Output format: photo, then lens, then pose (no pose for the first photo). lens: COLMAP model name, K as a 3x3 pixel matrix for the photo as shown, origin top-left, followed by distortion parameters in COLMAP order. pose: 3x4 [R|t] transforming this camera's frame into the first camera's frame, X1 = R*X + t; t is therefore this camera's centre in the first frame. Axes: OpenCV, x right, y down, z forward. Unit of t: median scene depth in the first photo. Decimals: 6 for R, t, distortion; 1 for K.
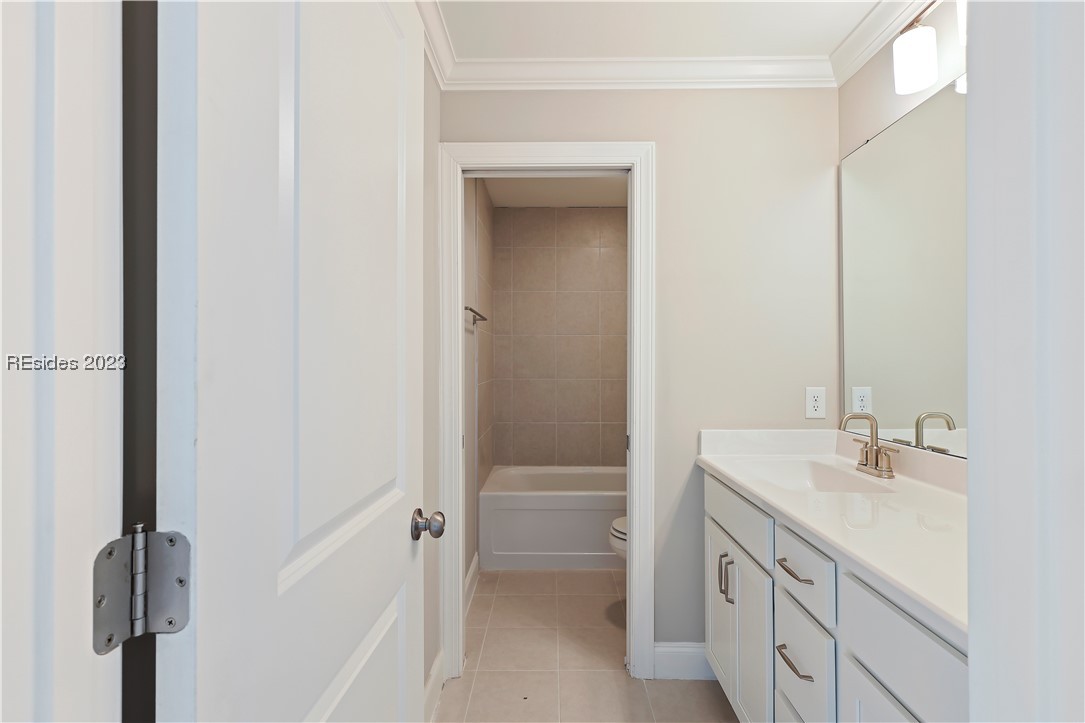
lens RADIAL K [[507.0, 0, 544.9], [0, 507.0, 356.7], [0, 0, 1]] dist [0.000707, 0.000302]
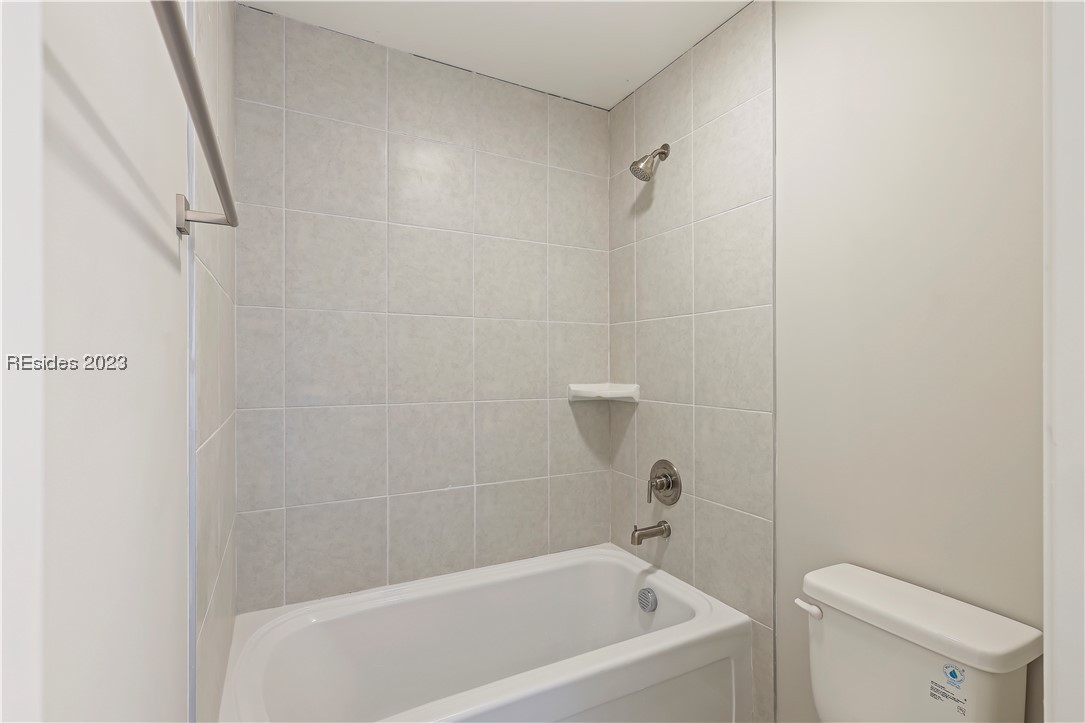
lens RADIAL K [[507.0, 0, 547.9], [0, 507.0, 364.5], [0, 0, 1]] dist [0.000707, 0.000302]
pose [[0.878654, 0.001051, 0.477459, -0.119781], [-0.004861, 0.999965, 0.006743, 0.002877], [-0.477435, -0.008246, 0.878628, 0.819723]]
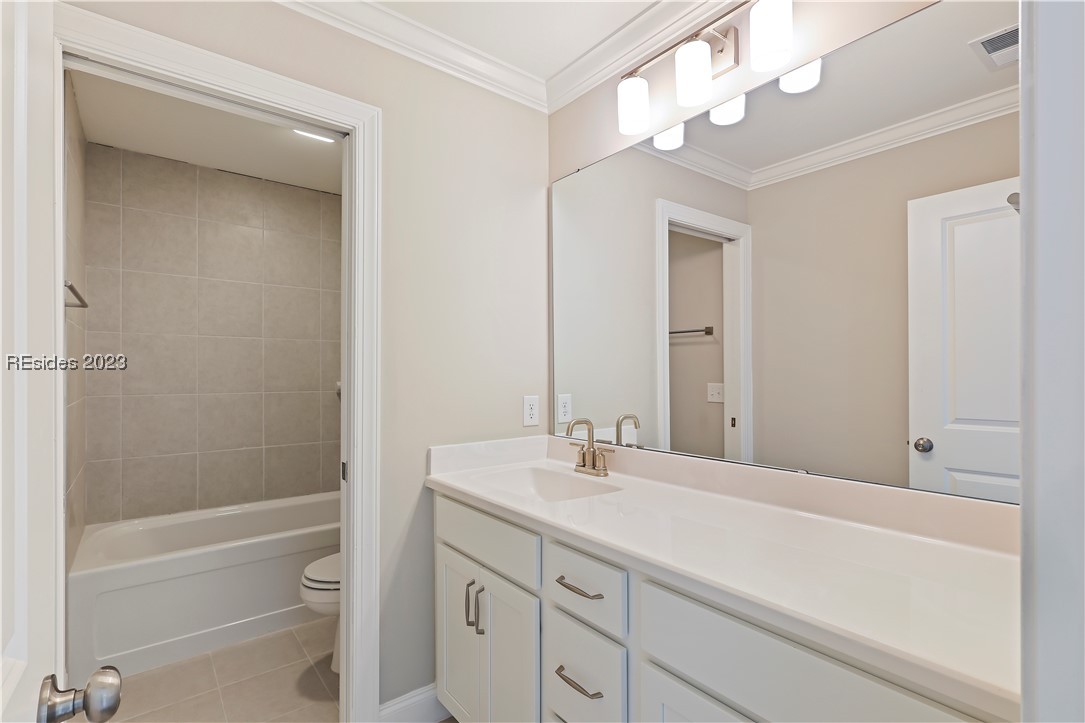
lens RADIAL K [[507.0, 0, 544.1], [0, 507.0, 369.3], [0, 0, 1]] dist [0.000707, 0.000302]
pose [[0.775395, 0.002817, 0.631470, -0.088029], [-0.006827, 0.999969, 0.003922, 0.001285], [-0.631440, -0.007352, 0.775390, 0.151874]]
